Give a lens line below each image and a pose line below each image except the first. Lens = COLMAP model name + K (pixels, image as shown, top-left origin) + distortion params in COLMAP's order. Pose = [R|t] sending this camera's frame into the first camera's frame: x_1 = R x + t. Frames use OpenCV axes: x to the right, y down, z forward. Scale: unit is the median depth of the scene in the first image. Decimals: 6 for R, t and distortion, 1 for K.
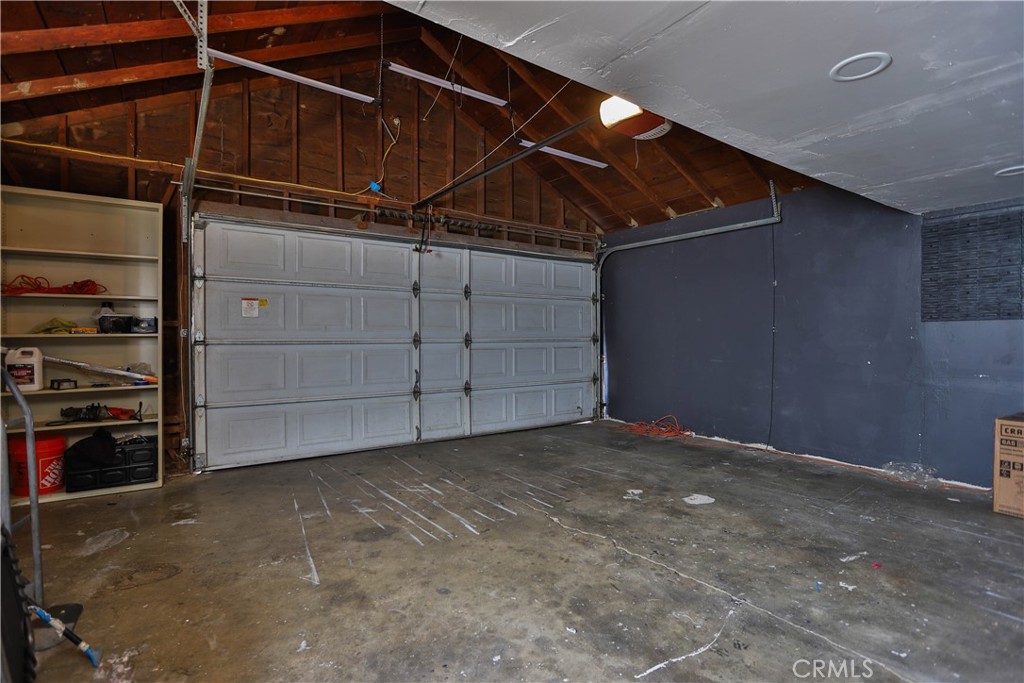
lens RADIAL K [[490.6, 0, 511.3], [0, 490.6, 340.4], [0, 0, 1]] dist [-0.038990, 0.009268]
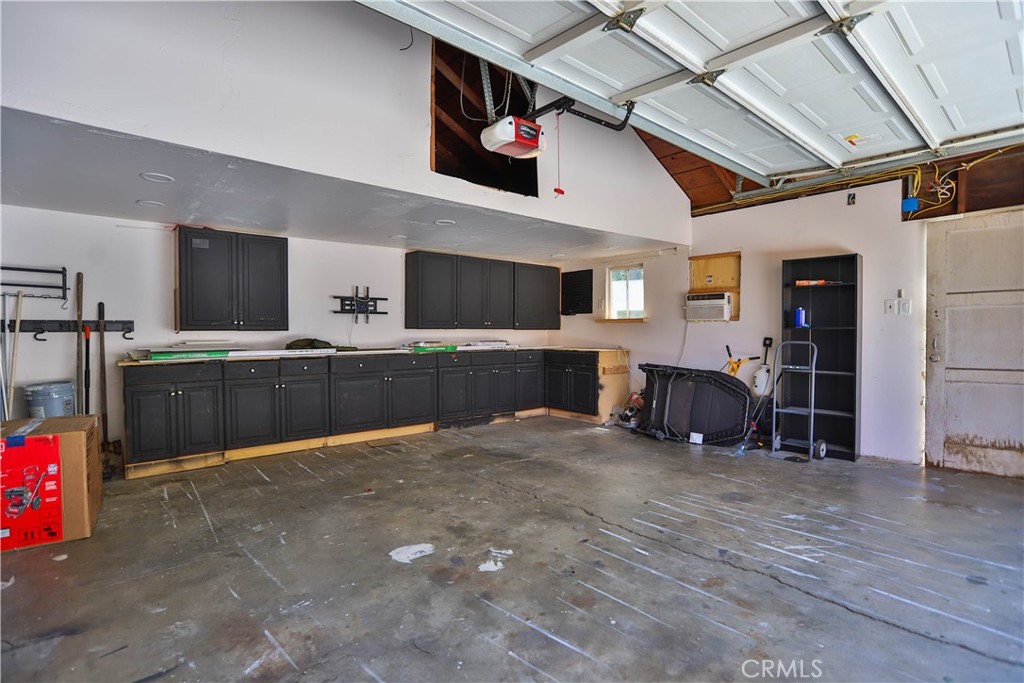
lens RADIAL K [[490.6, 0, 512.5], [0, 490.6, 341.8], [0, 0, 1]] dist [-0.038990, 0.009268]
pose [[-0.995753, 0.005809, -0.091885, 0.319939], [0.003004, 0.999526, 0.030640, -0.015731], [0.092019, 0.030234, -0.995298, 1.859733]]
